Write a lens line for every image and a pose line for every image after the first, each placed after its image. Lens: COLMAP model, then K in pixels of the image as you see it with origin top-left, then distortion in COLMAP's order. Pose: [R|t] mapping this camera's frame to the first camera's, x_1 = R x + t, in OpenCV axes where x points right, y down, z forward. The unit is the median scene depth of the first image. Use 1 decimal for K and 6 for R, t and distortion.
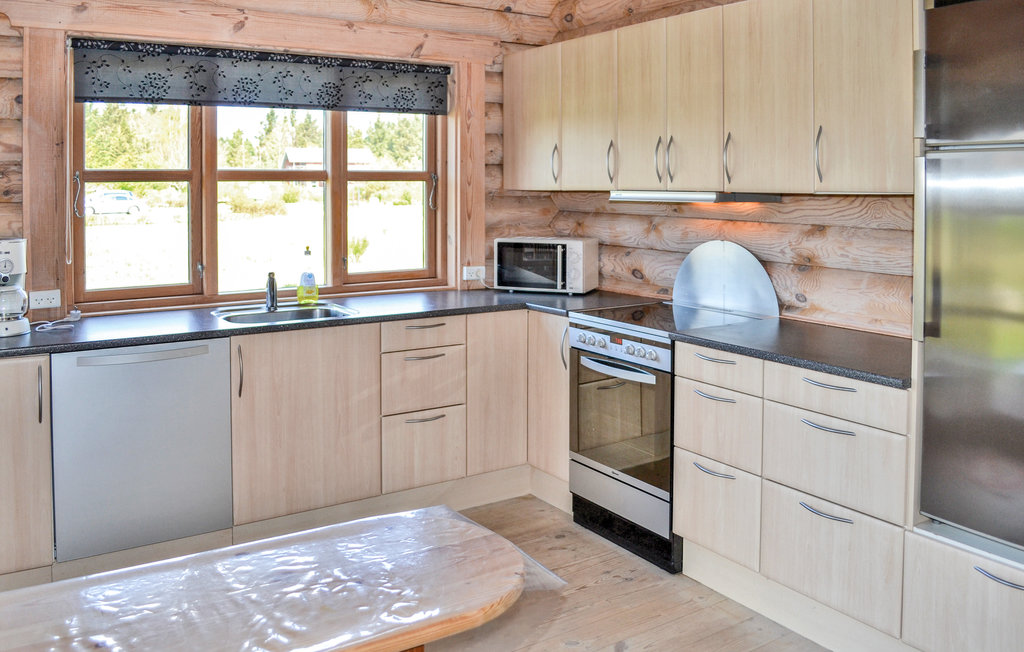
lens RADIAL K [[849.3, 0, 511.0], [0, 849.3, 311.1], [0, 0, 1]] dist [-0.050708, 0.002149]
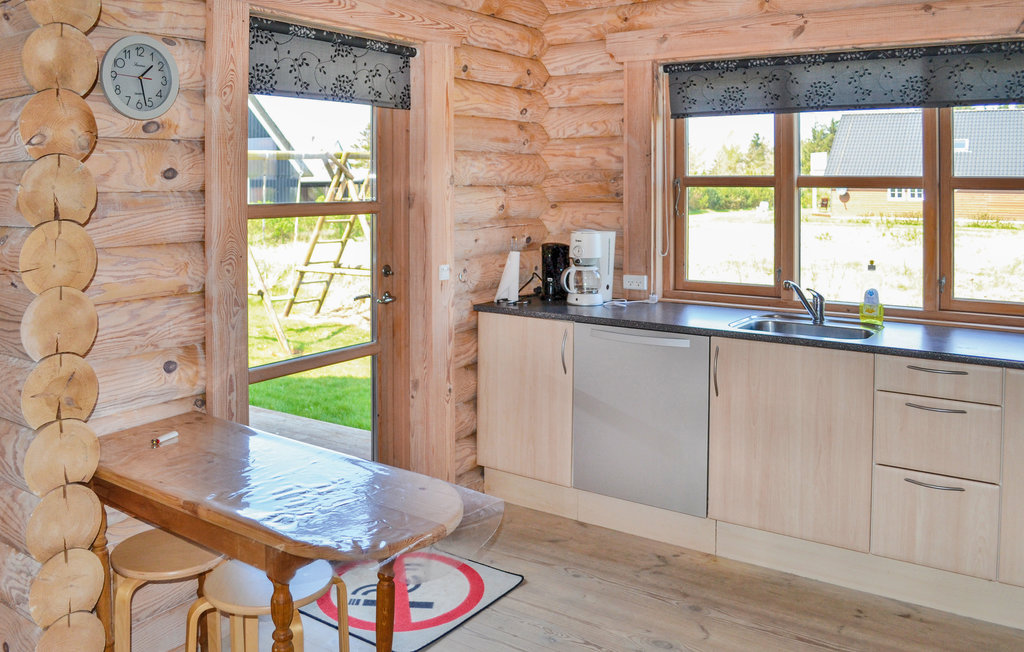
lens RADIAL K [[860.3, 0, 511.9], [0, 860.3, 298.2], [0, 0, 1]] dist [-0.059225, -0.006052]
pose [[0.383982, 0.119119, -0.915625, 0.486451], [-0.142232, 0.987438, 0.068814, -0.048411], [0.912320, 0.103808, 0.396101, 0.319883]]
